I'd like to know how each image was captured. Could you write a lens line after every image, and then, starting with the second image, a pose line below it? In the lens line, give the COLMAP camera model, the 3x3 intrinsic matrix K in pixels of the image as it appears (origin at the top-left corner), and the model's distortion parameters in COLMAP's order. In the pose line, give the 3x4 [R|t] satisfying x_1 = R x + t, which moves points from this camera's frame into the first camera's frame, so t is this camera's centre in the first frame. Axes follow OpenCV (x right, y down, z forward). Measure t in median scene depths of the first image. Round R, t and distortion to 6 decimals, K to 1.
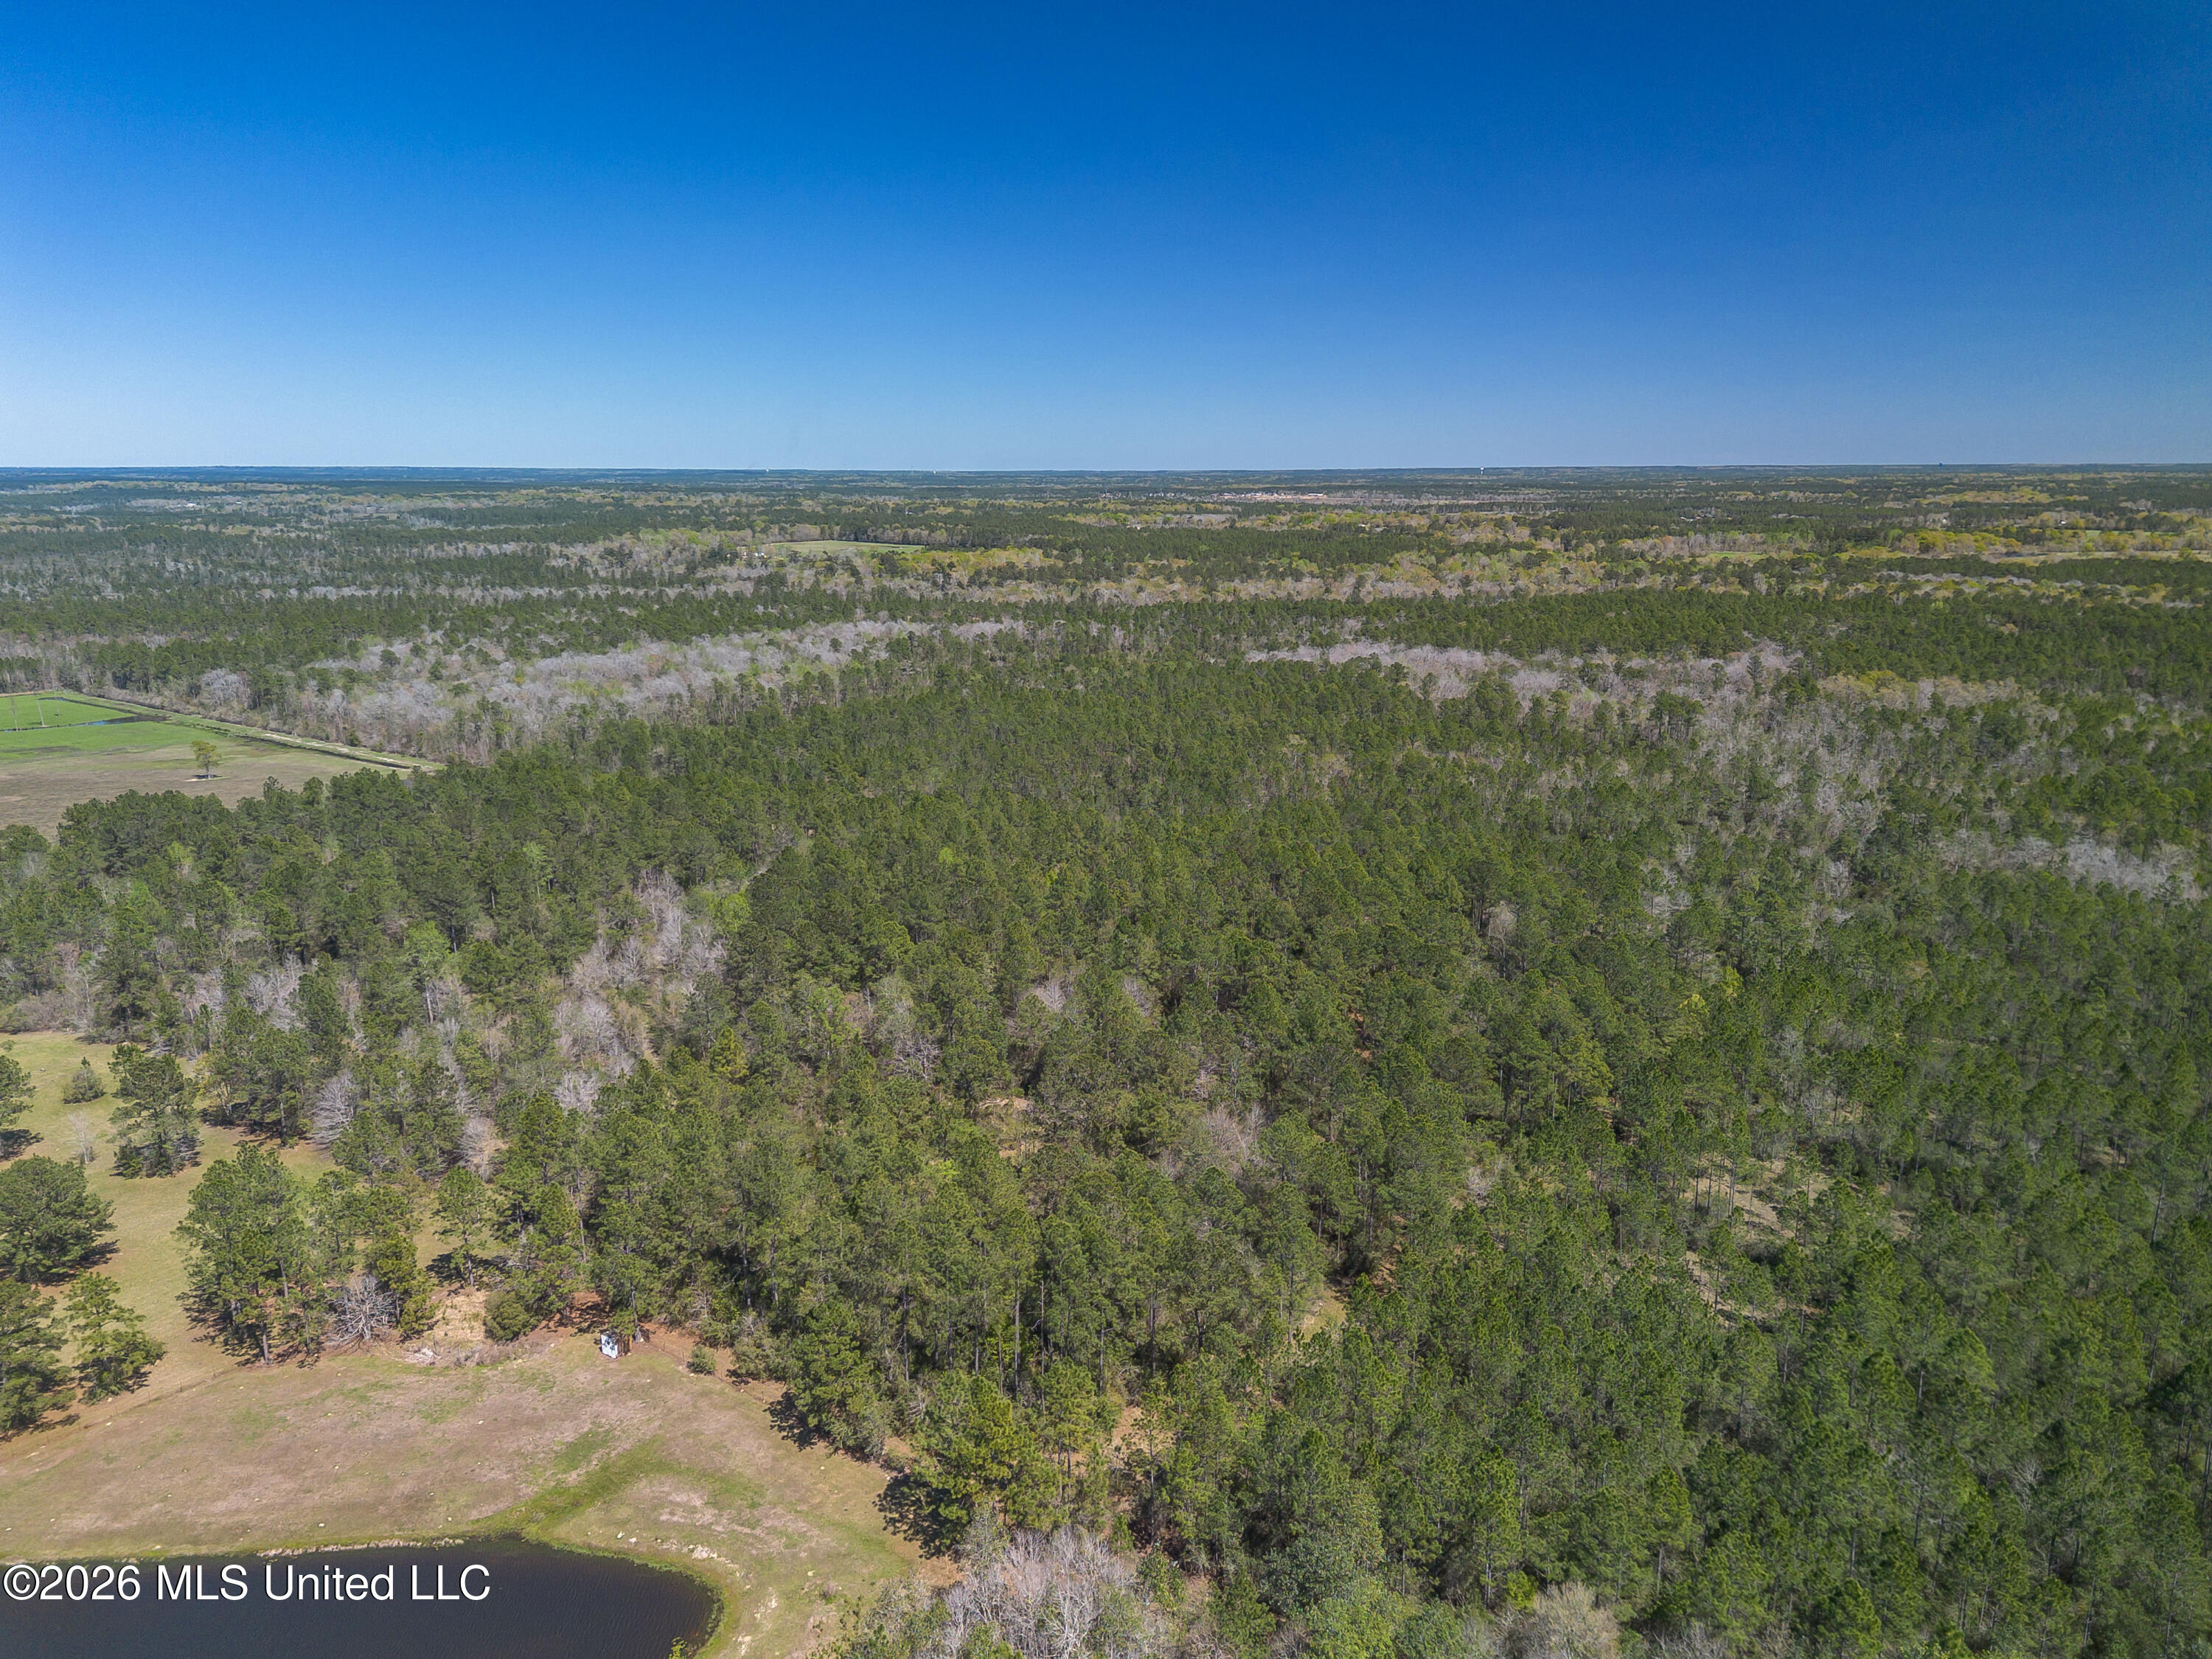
lens RADIAL K [[1573.0, 0, 1109.8], [0, 1573.0, 854.3], [0, 0, 1]] dist [0.088685, -0.089564]
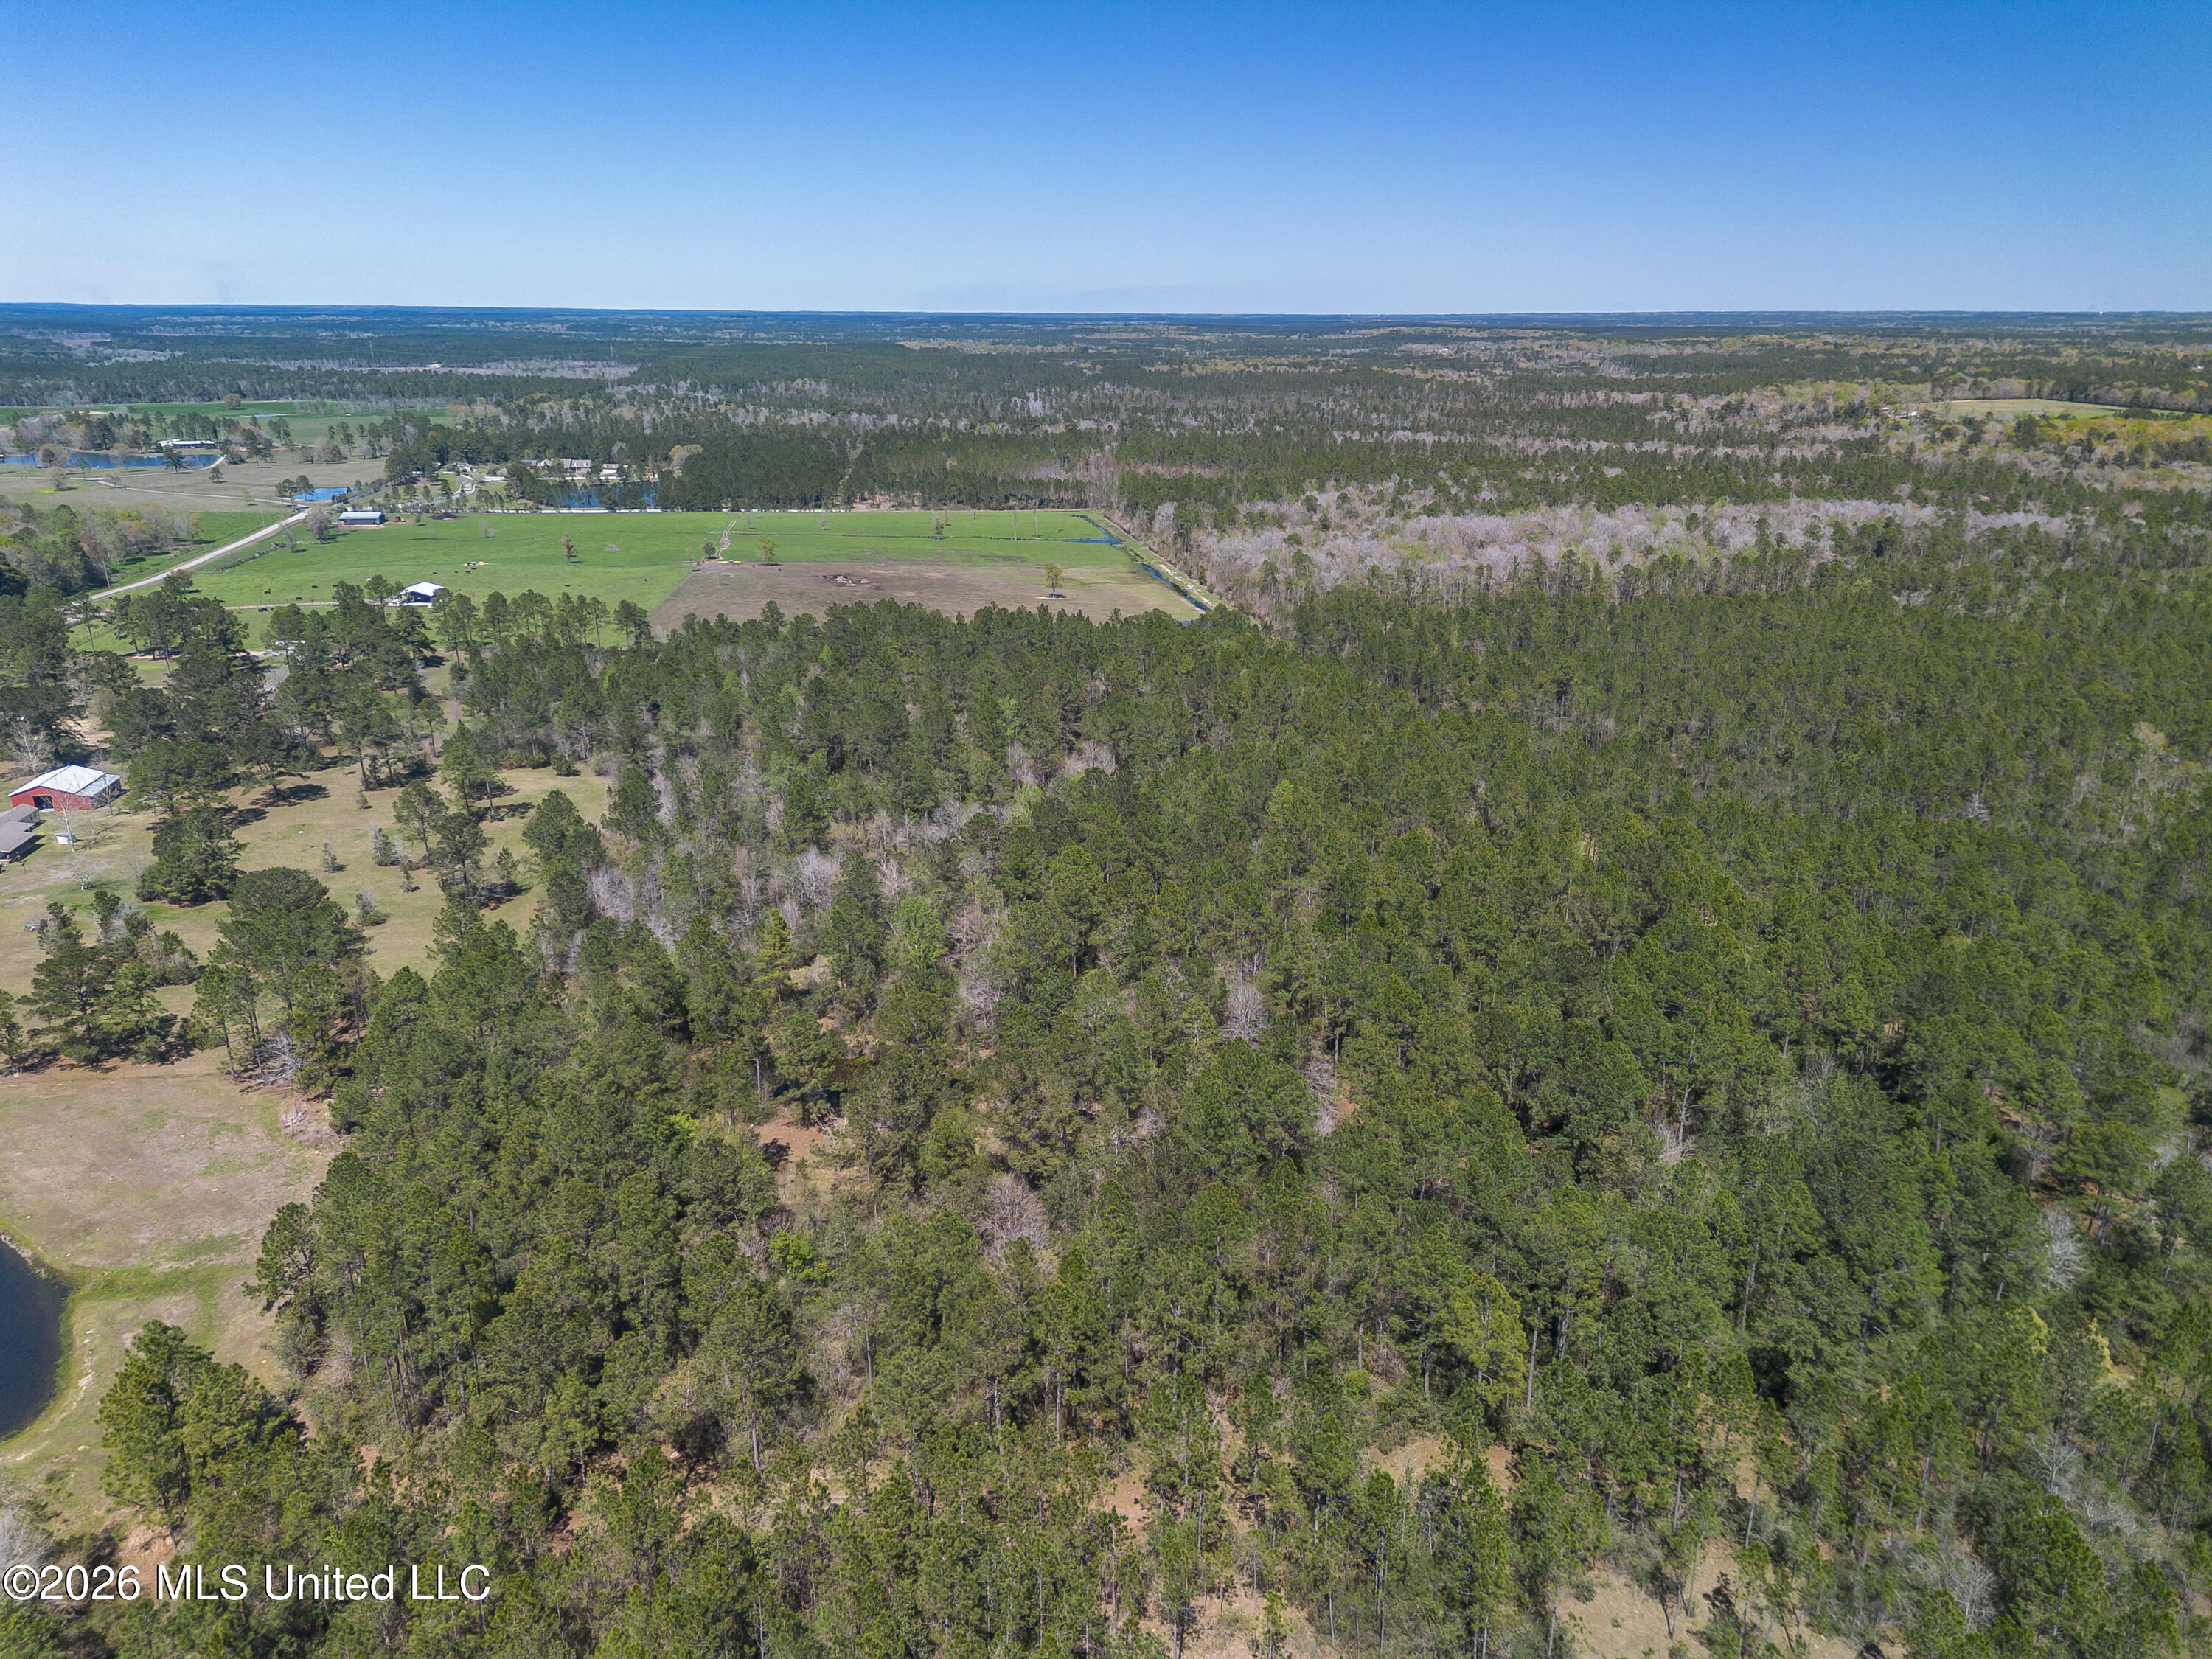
lens RADIAL K [[1554.3, 0, 1106.3], [0, 1554.3, 831.9], [0, 0, 1]] dist [0.080677, -0.076839]
pose [[0.724193, 0.221836, -0.652942, 0.114641], [-0.168323, 0.975070, 0.144589, -0.024704], [0.668739, 0.005195, 0.743479, 0.092108]]
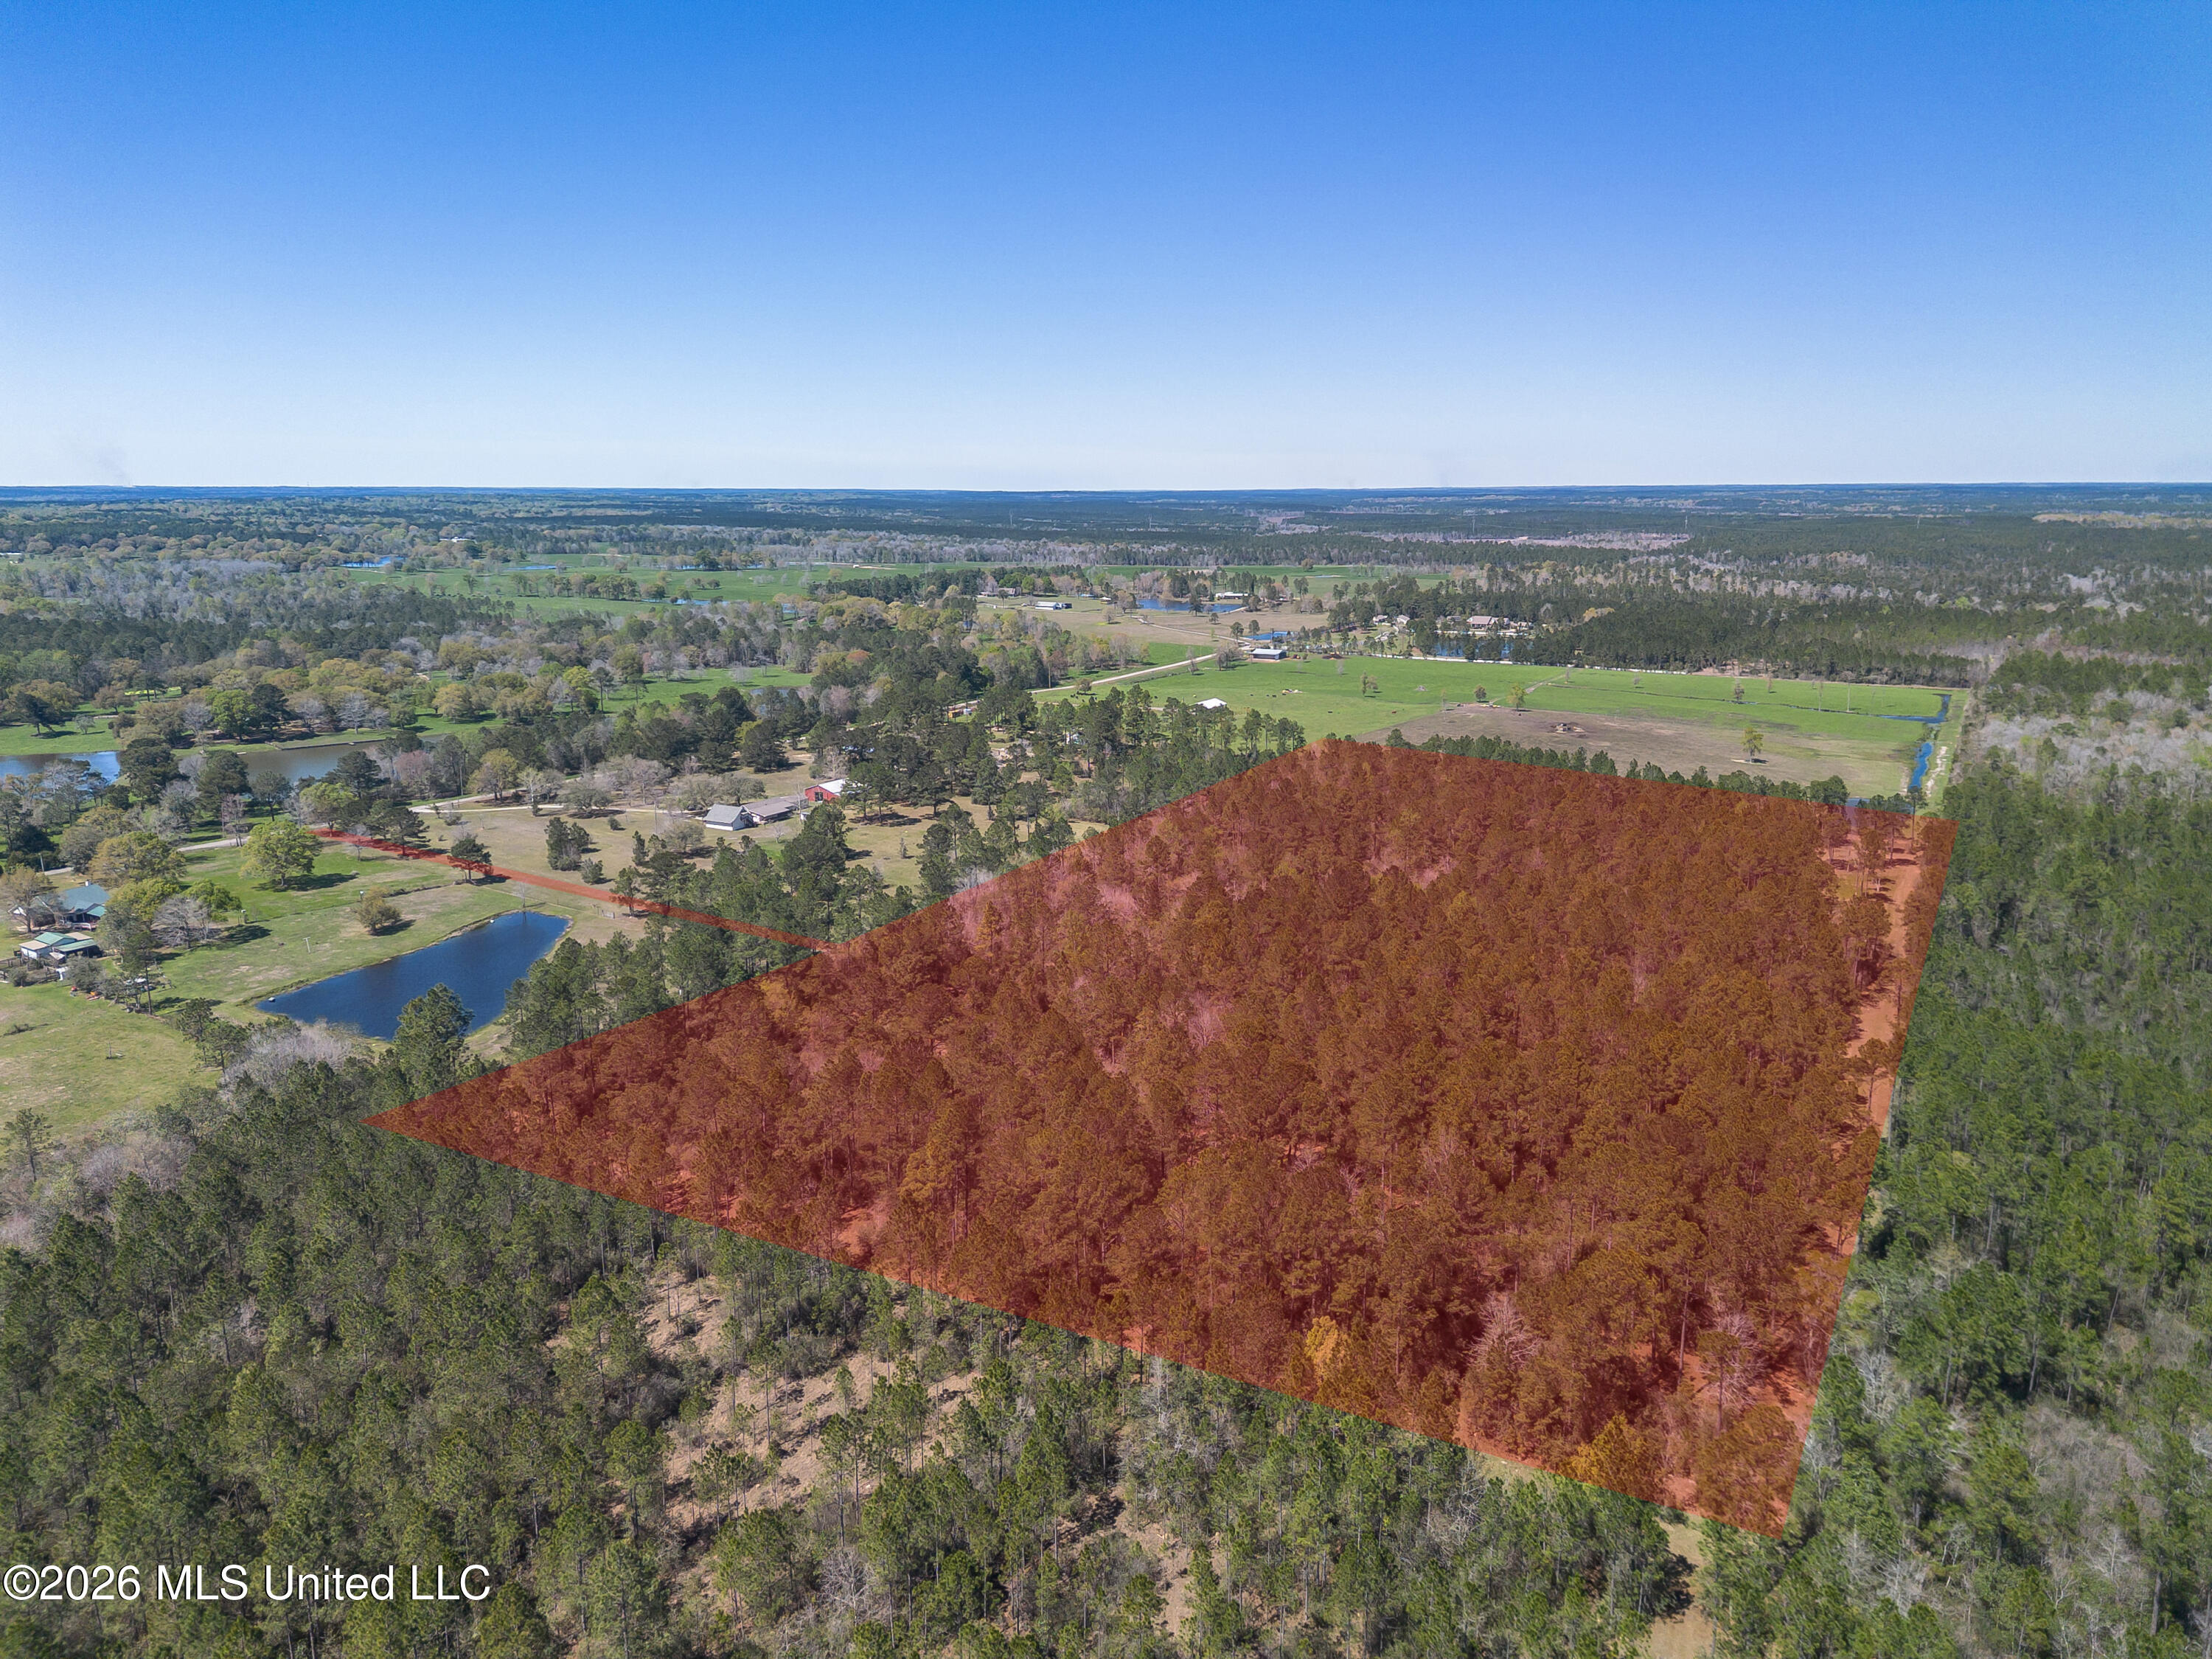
lens RADIAL K [[1556.2, 0, 1107.1], [0, 1556.2, 840.1], [0, 0, 1]] dist [0.088516, -0.094342]
pose [[0.110578, 0.220643, -0.969066, 0.230999], [-0.234560, 0.953296, 0.190287, -0.048339], [0.965792, 0.206262, 0.157168, 0.192236]]
